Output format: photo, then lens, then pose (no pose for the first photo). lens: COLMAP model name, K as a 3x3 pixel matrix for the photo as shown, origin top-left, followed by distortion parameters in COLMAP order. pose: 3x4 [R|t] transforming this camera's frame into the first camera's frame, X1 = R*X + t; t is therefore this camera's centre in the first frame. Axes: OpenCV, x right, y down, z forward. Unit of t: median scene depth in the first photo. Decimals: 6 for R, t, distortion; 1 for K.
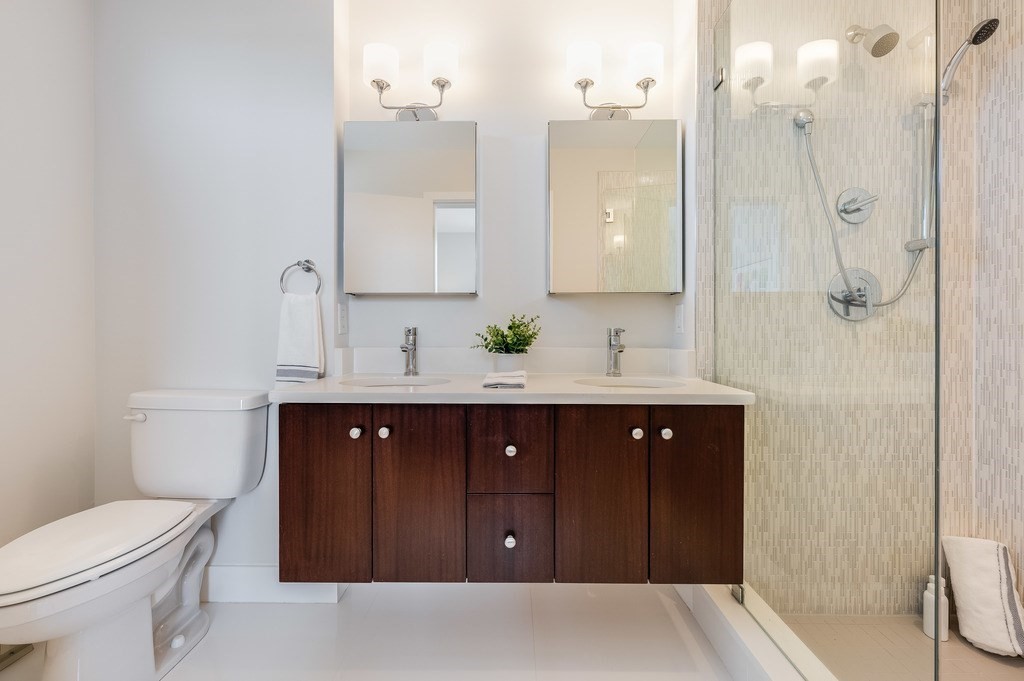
lens RADIAL K [[413.2, 0, 503.5], [0, 413.2, 334.5], [0, 0, 1]] dist [-0.004488, 0.000670]
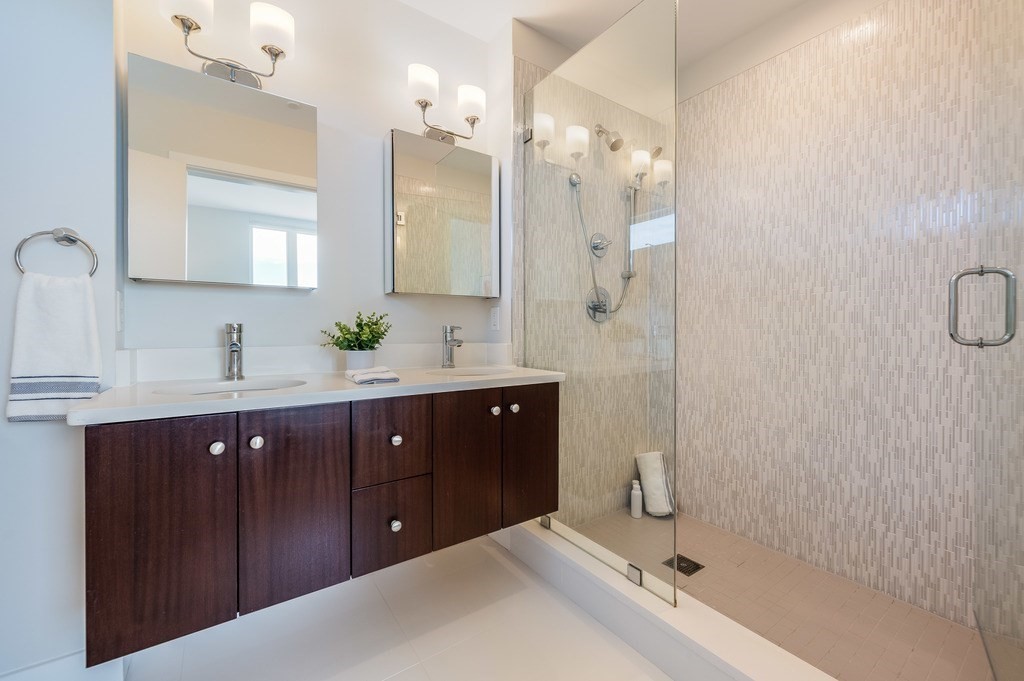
lens RADIAL K [[413.2, 0, 505.3], [0, 413.2, 333.3], [0, 0, 1]] dist [-0.004488, 0.000670]
pose [[0.814243, -0.004602, 0.580506, -0.293933], [0.002590, 0.999987, 0.004295, 0.000419], [-0.580518, -0.001994, 0.814245, -0.025154]]
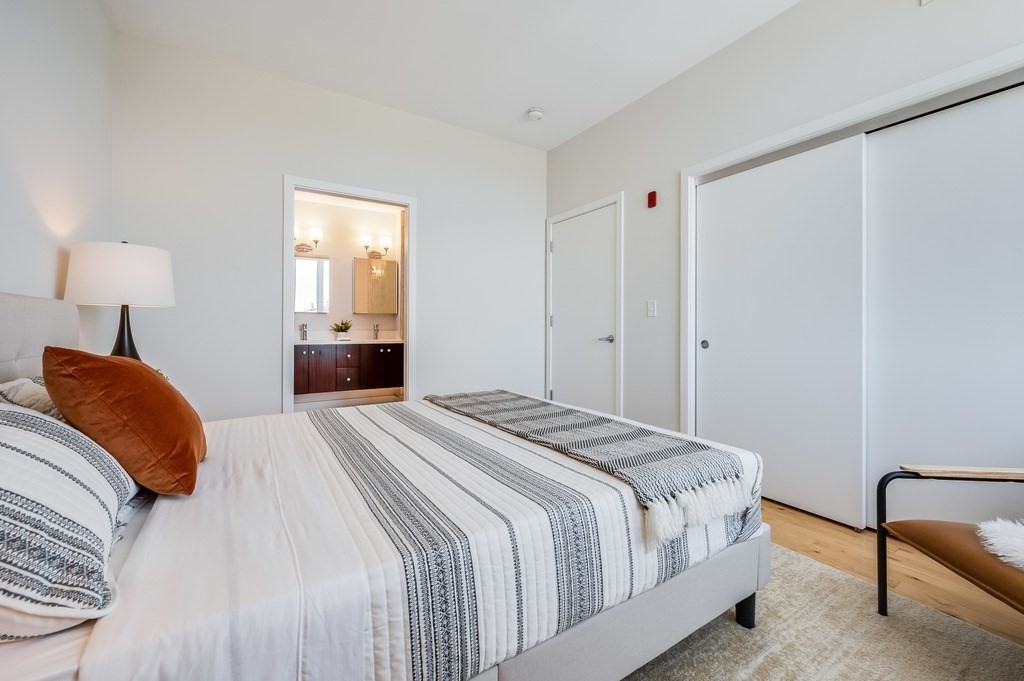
lens RADIAL K [[413.2, 0, 513.1], [0, 413.2, 333.4], [0, 0, 1]] dist [-0.004488, 0.000670]
pose [[0.836520, -0.000115, 0.547937, -0.653450], [-0.006091, 0.999936, 0.009509, 0.017872], [-0.547903, -0.011292, 0.836466, -2.471842]]
